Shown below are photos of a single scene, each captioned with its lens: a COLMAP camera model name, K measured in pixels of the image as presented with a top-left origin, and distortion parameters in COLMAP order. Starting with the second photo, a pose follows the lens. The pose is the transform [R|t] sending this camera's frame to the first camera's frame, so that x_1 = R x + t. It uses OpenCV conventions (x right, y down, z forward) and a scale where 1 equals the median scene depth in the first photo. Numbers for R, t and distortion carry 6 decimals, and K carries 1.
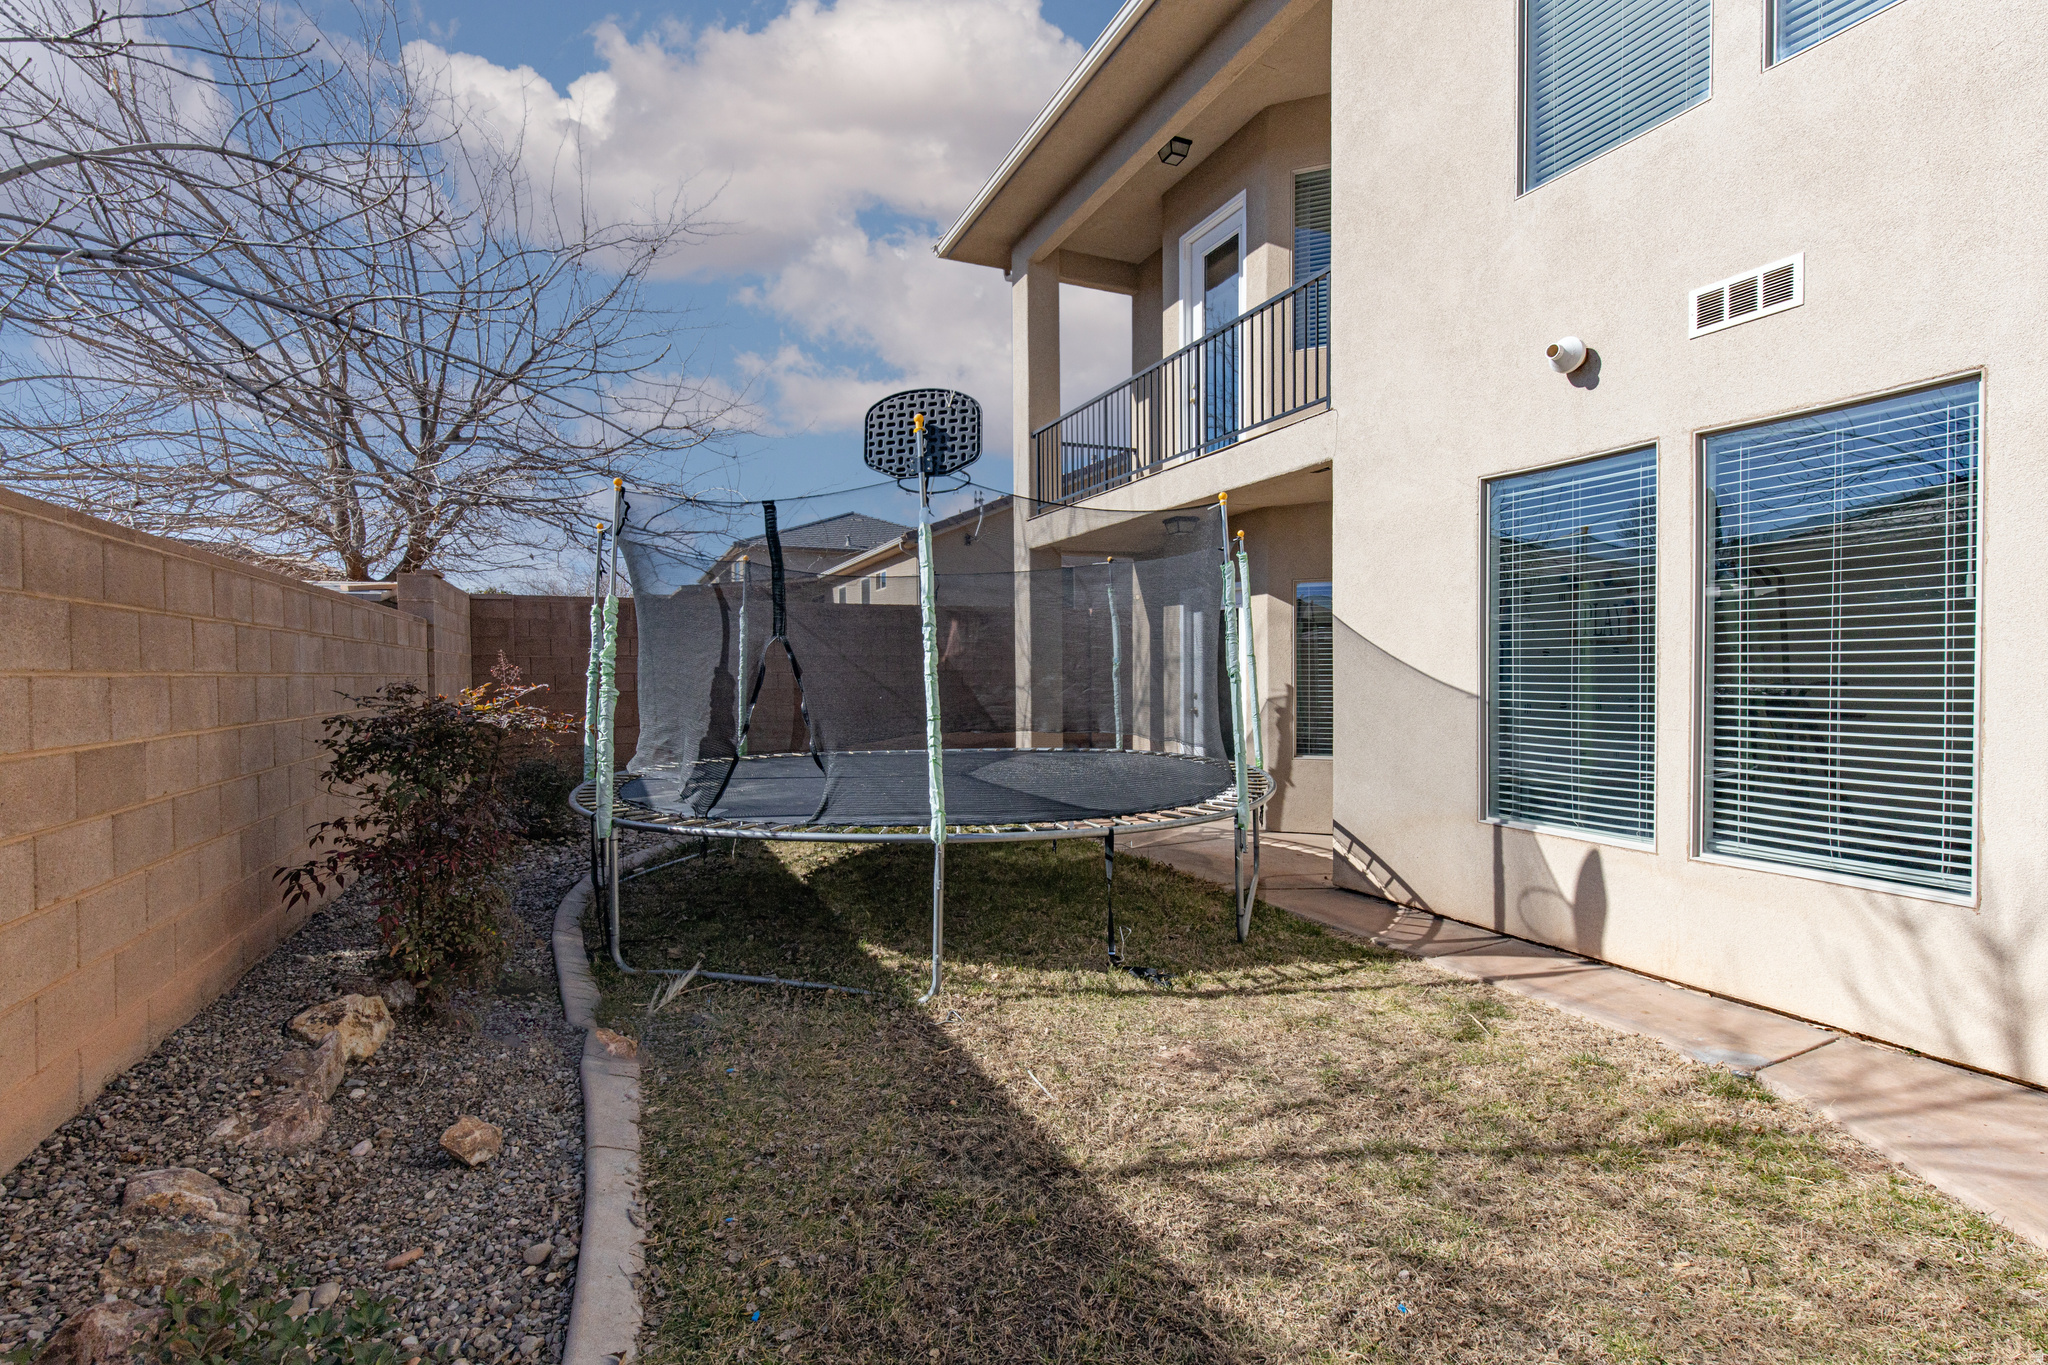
lens RADIAL K [[915.7, 0, 1024.0], [0, 915.7, 682.5], [0, 0, 1]] dist [0.000398, -0.000513]
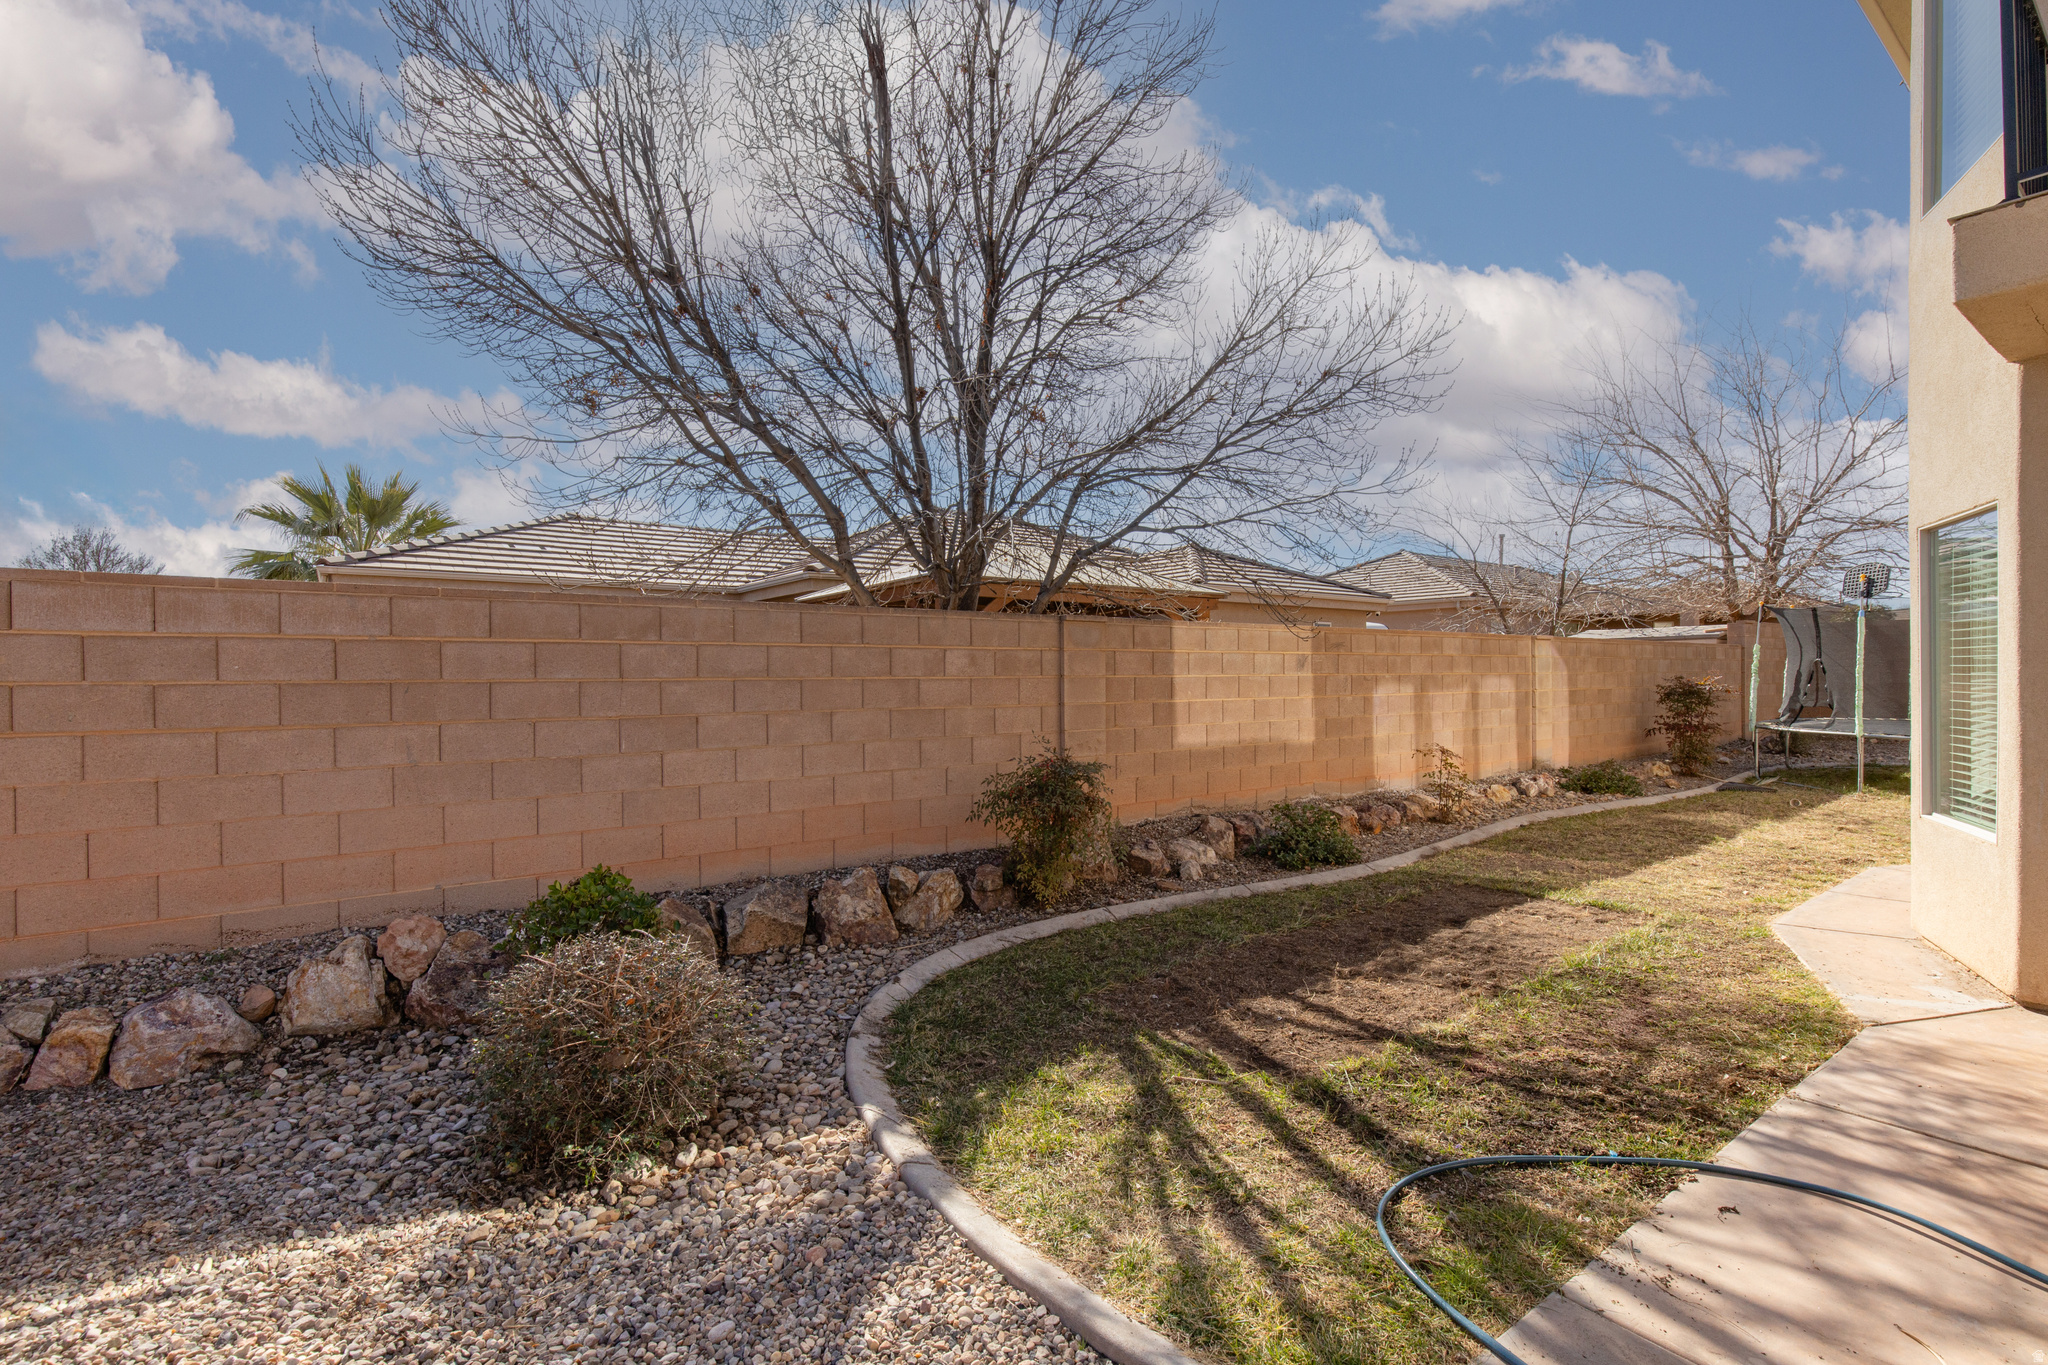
lens RADIAL K [[915.7, 0, 1024.0], [0, 915.7, 682.5], [0, 0, 1]] dist [0.000398, -0.000513]
pose [[0.212031, 0.012332, -0.977185, 0.769029], [-0.005829, 0.999919, 0.011354, 0.000864], [0.977245, 0.003289, 0.212086, -0.755295]]
